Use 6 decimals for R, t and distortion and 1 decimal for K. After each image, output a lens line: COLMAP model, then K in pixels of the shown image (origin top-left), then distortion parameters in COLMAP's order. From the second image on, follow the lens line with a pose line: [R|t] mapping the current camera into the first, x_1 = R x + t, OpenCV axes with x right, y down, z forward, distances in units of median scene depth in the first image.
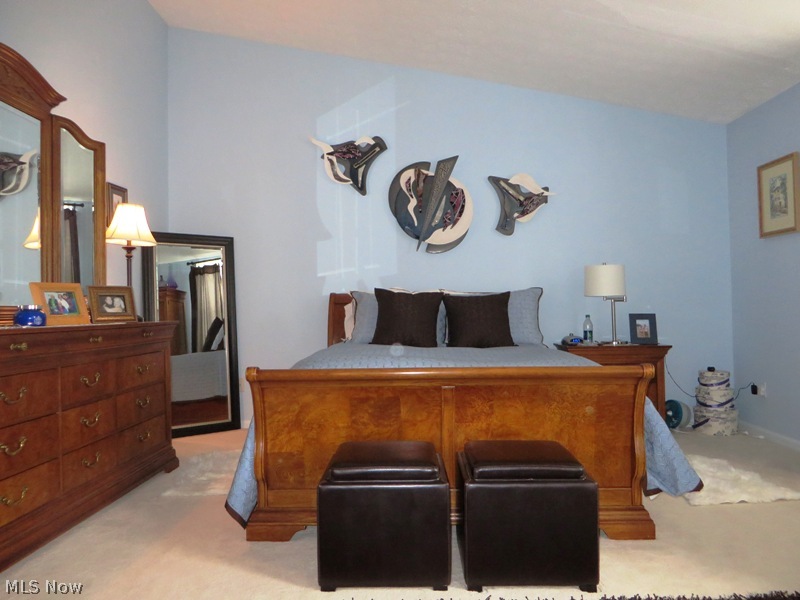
lens RADIAL K [[610.4, 0, 398.4], [0, 610.4, 297.5], [0, 0, 1]] dist [-0.010530, 0.002084]
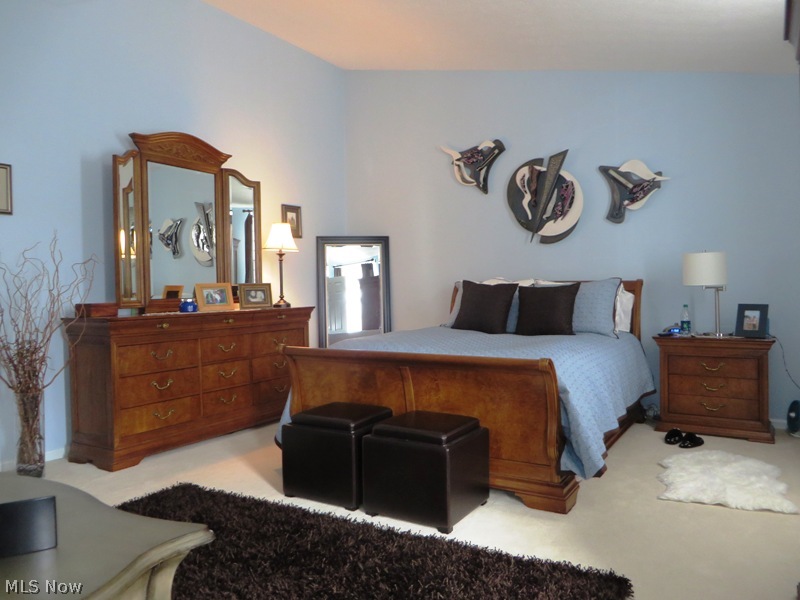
lens RADIAL K [[610.4, 0, 401.4], [0, 610.4, 301.7], [0, 0, 1]] dist [-0.010530, 0.002084]
pose [[0.862119, 0.012707, -0.506546, 0.412441], [0.014608, 0.998647, 0.049915, -0.030952], [0.506495, -0.050432, 0.860767, -0.057542]]
